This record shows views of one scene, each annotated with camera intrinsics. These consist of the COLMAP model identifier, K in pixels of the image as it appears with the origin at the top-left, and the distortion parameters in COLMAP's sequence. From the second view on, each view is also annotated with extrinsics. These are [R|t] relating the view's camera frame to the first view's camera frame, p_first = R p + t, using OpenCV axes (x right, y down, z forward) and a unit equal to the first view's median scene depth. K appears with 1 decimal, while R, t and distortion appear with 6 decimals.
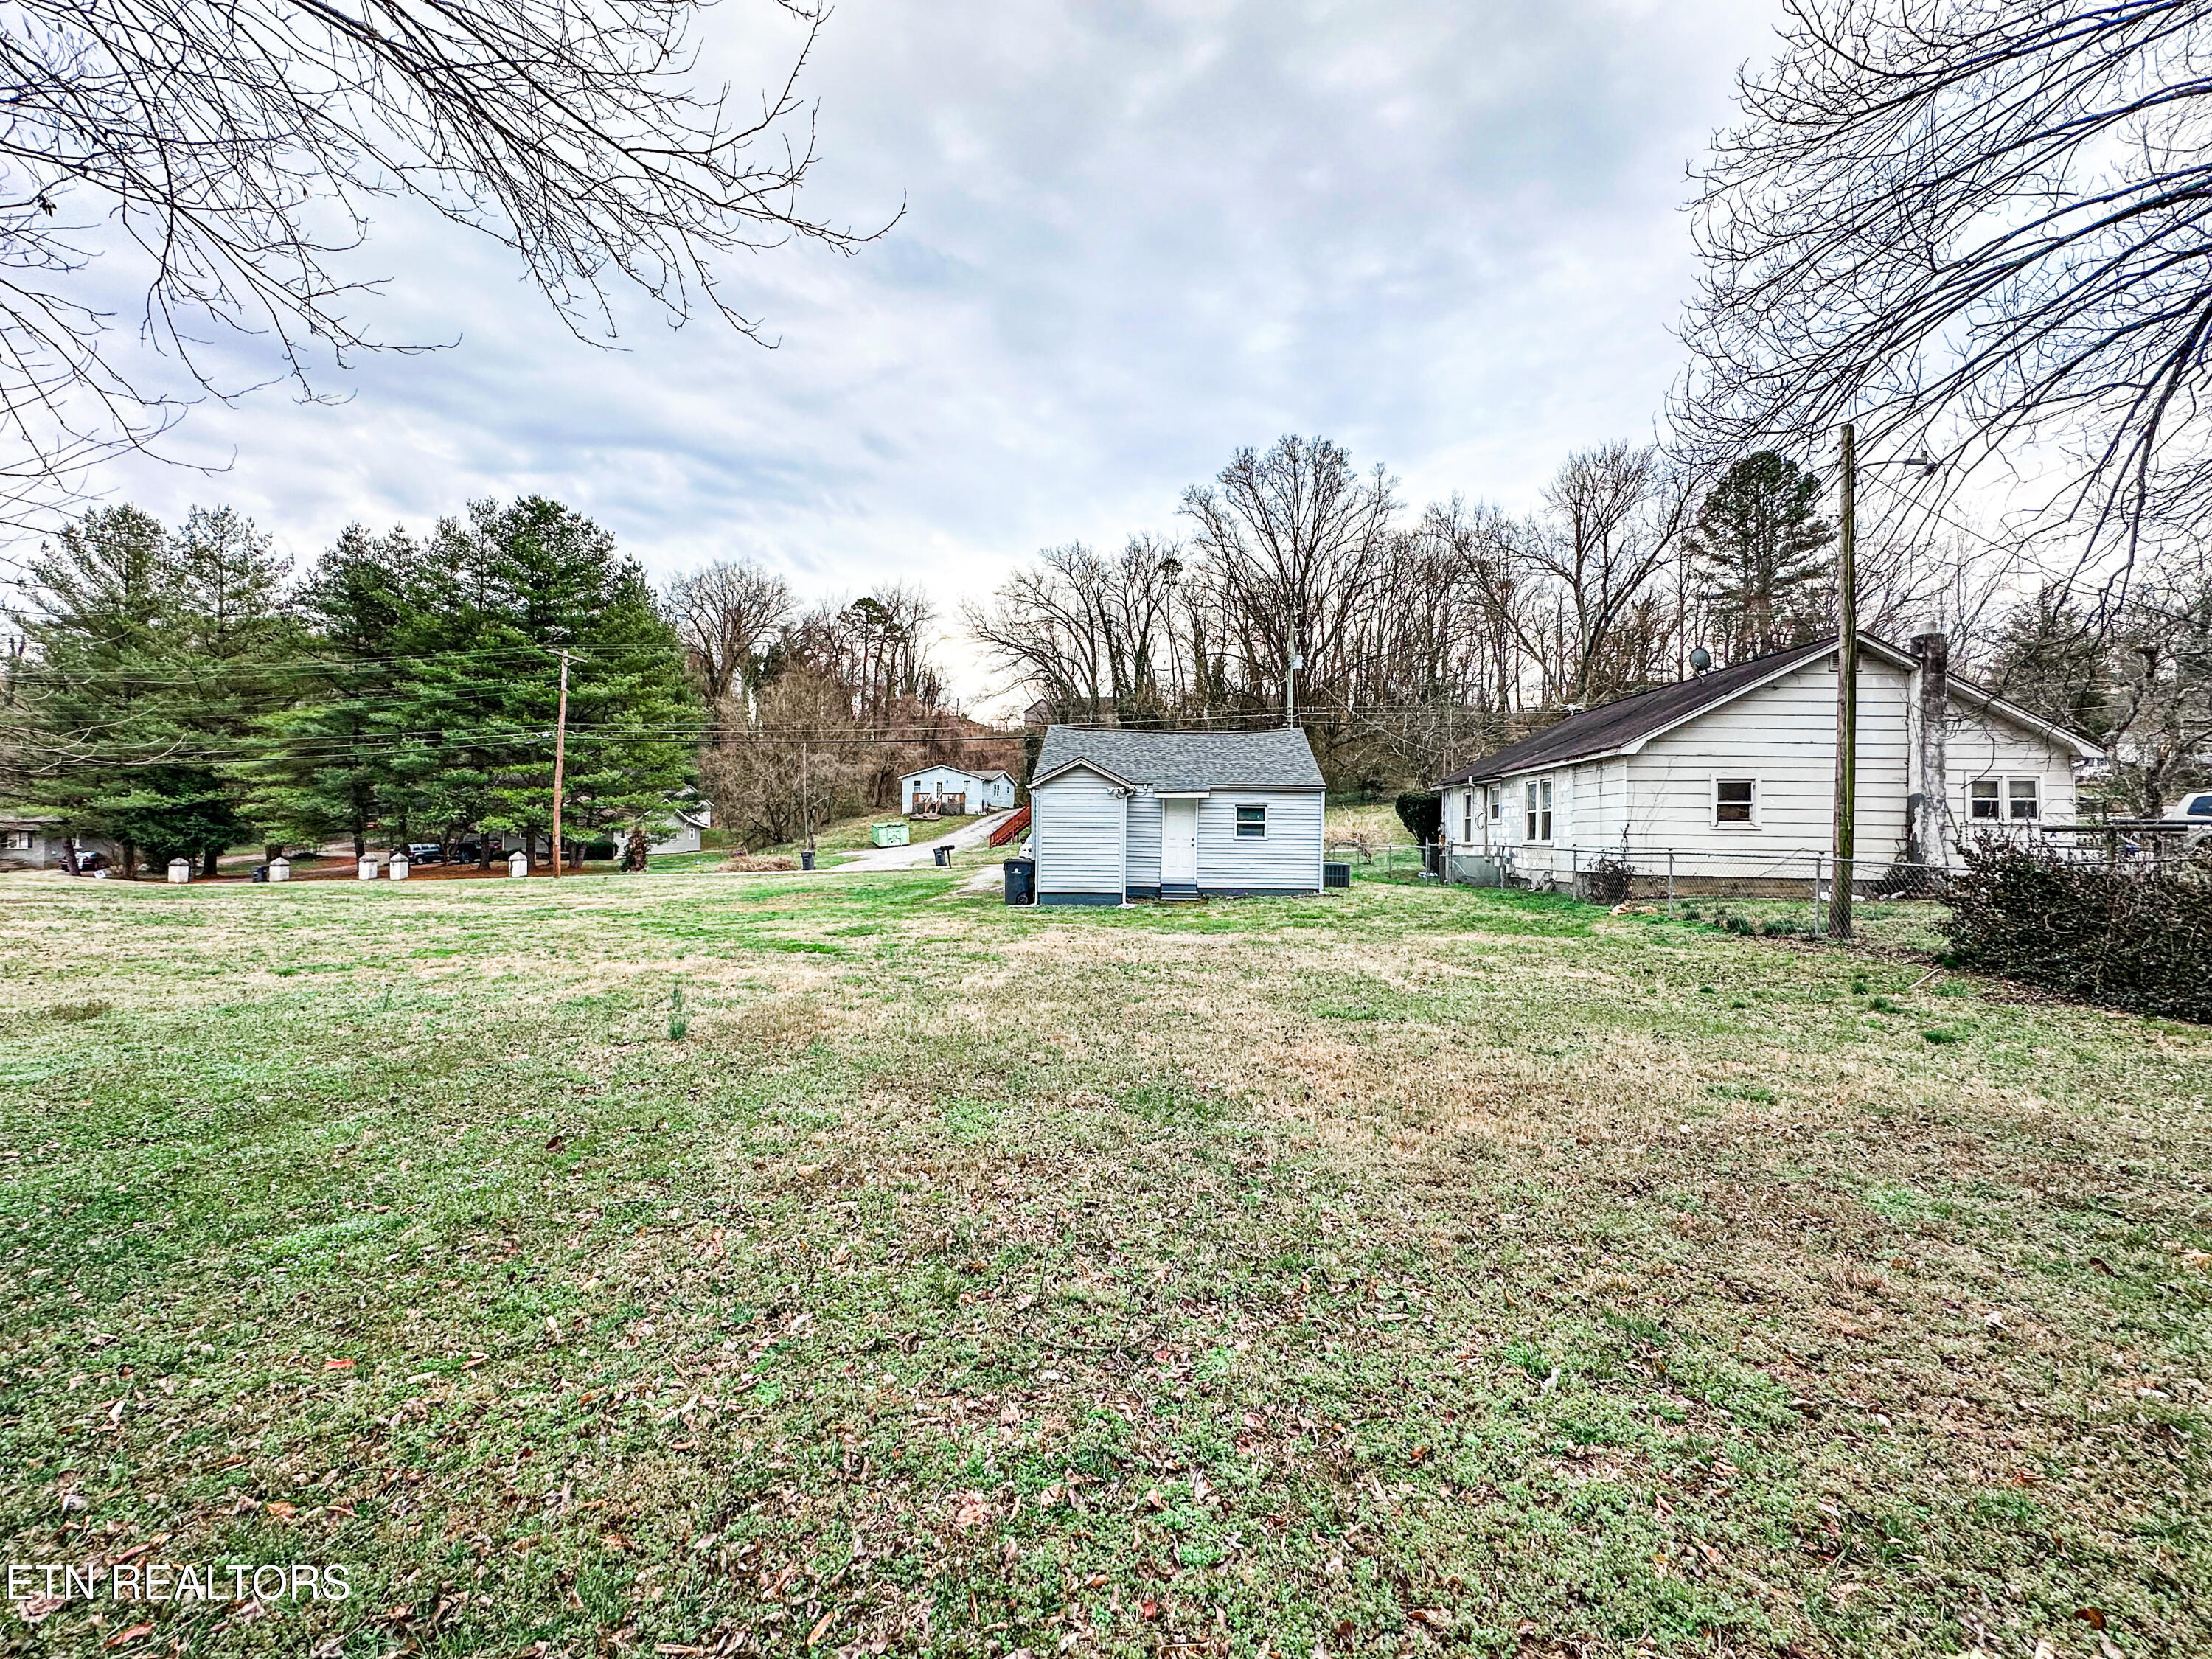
lens RADIAL K [[886.9, 0, 1112.4], [0, 886.9, 832.5], [0, 0, 1]] dist [-0.010146, 0.001147]
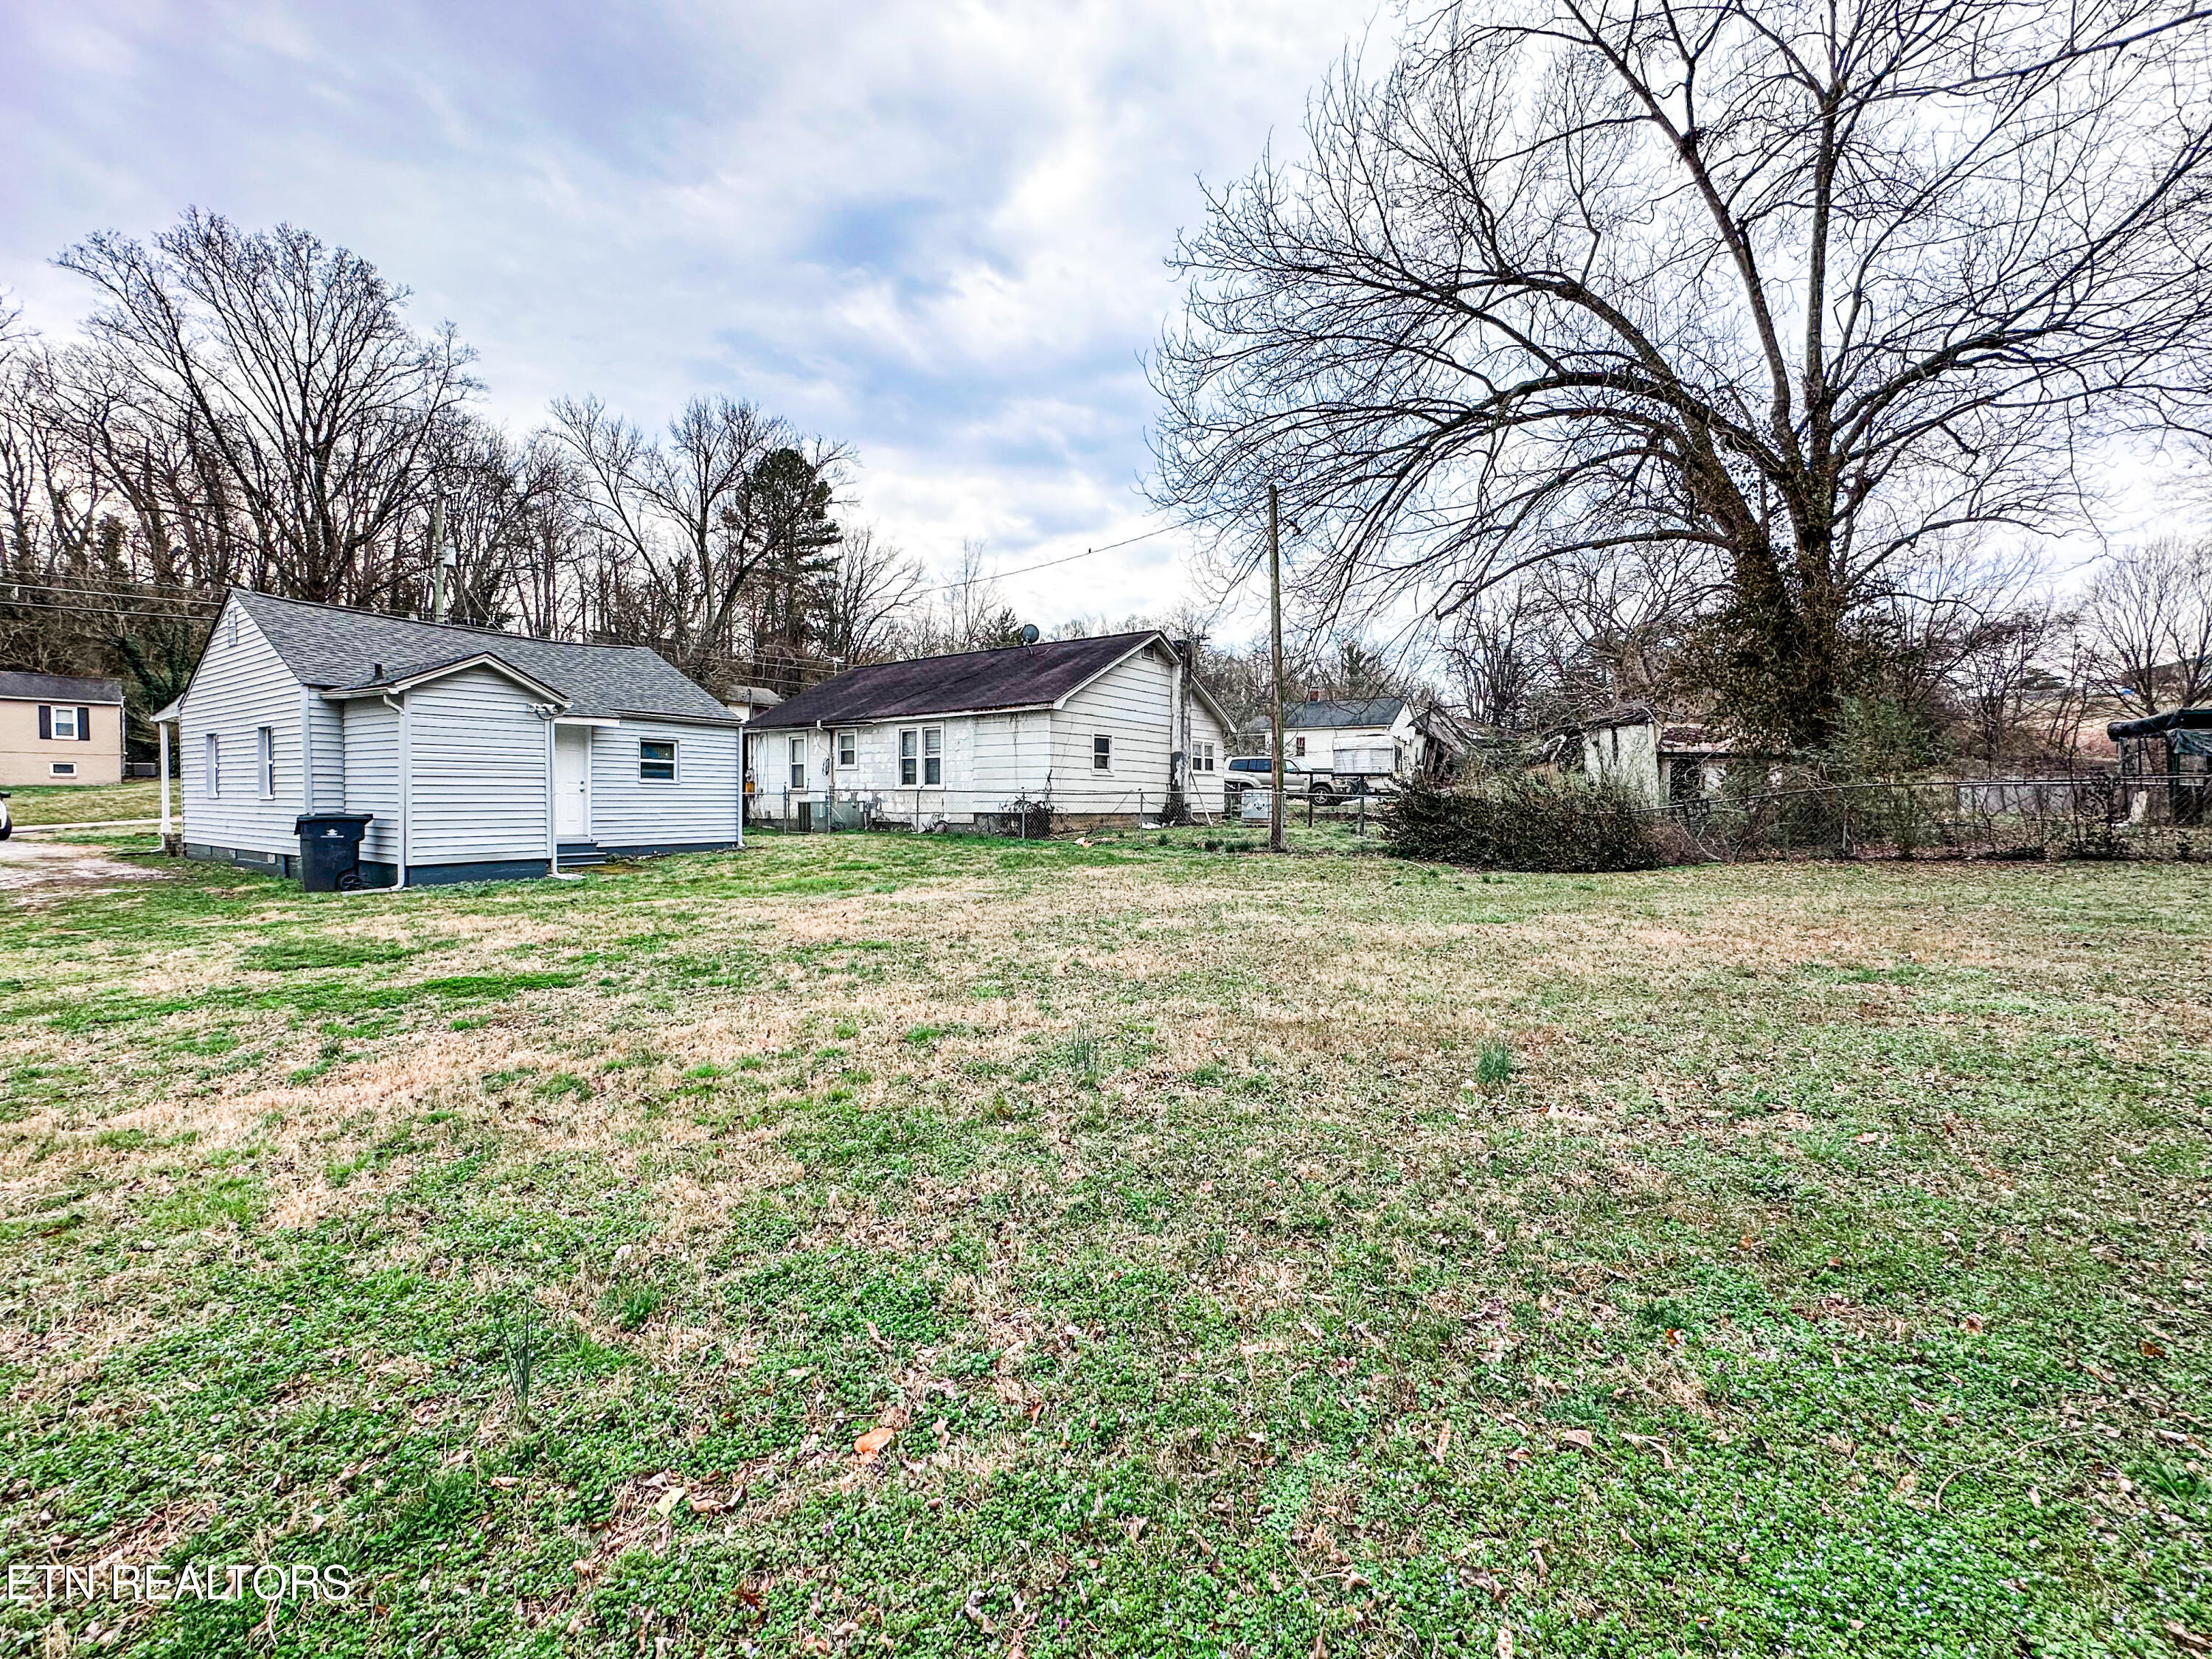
lens RADIAL K [[886.9, 0, 1101.1], [0, 886.9, 850.0], [0, 0, 1]] dist [-0.010146, 0.001147]
pose [[0.562865, -0.057720, 0.824531, -0.280090], [-0.003495, 0.997384, 0.072206, 0.009346], [-0.826542, -0.043524, 0.561190, 0.229139]]
